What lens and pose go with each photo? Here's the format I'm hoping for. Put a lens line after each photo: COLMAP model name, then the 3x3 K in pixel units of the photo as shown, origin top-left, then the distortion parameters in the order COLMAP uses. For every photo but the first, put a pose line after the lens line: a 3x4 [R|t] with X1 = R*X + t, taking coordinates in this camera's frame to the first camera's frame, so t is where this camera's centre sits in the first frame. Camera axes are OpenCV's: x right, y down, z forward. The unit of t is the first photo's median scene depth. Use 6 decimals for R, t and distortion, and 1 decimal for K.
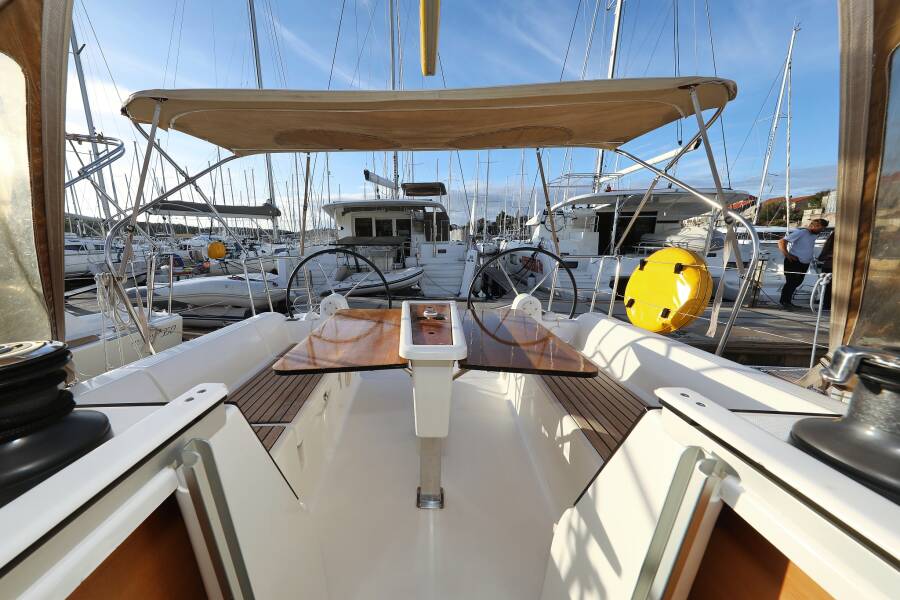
lens RADIAL K [[301.4, 0, 412.7], [0, 301.4, 301.9], [0, 0, 1]] dist [-0.014324, 0.000005]
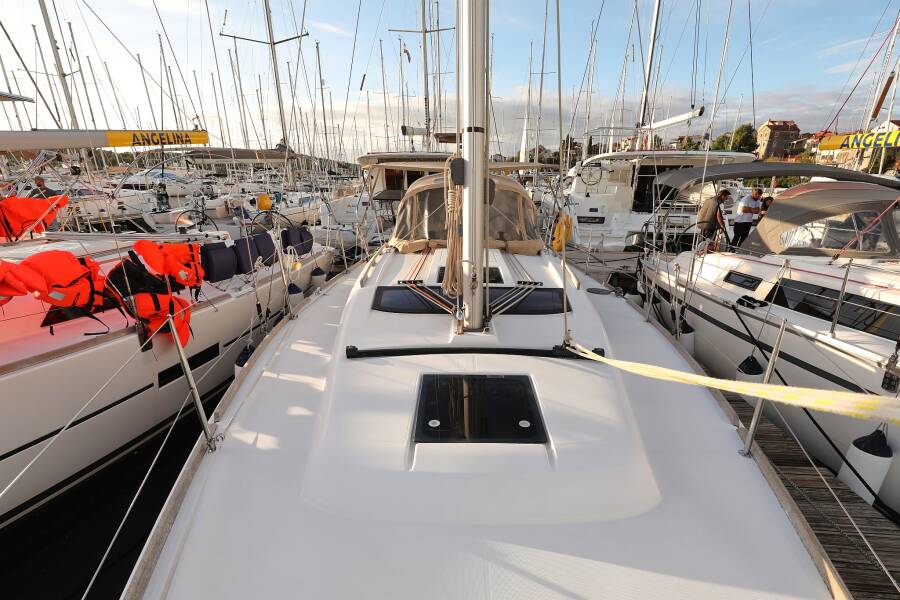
lens RADIAL K [[442.9, 0, 449.2], [0, 442.9, 356.4], [0, 0, 1]] dist [0.004145, -0.000197]
pose [[0.999219, 0.002153, 0.039457, -0.100615], [-0.009268, 0.983432, 0.181042, 0.138585], [-0.038413, -0.181266, 0.982684, -1.230964]]
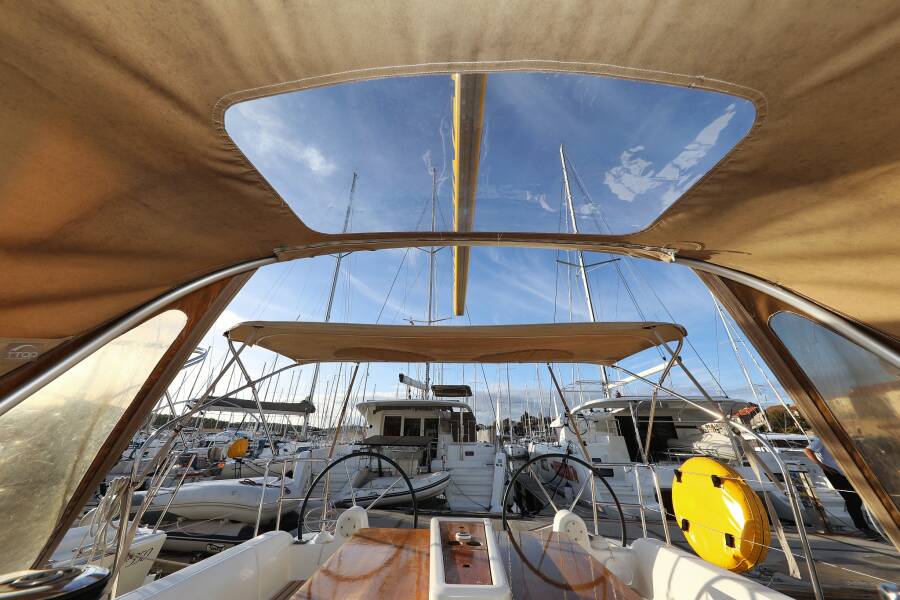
lens RADIAL K [[283.1, 0, 447.0], [0, 283.1, 309.1], [0, 0, 1]] dist [-0.000793, -0.000028]
pose [[0.999481, 0.029126, 0.013736, -0.006800], [-0.015302, 0.804868, -0.593257, -0.001877], [-0.028335, 0.592739, 0.804896, -0.023595]]
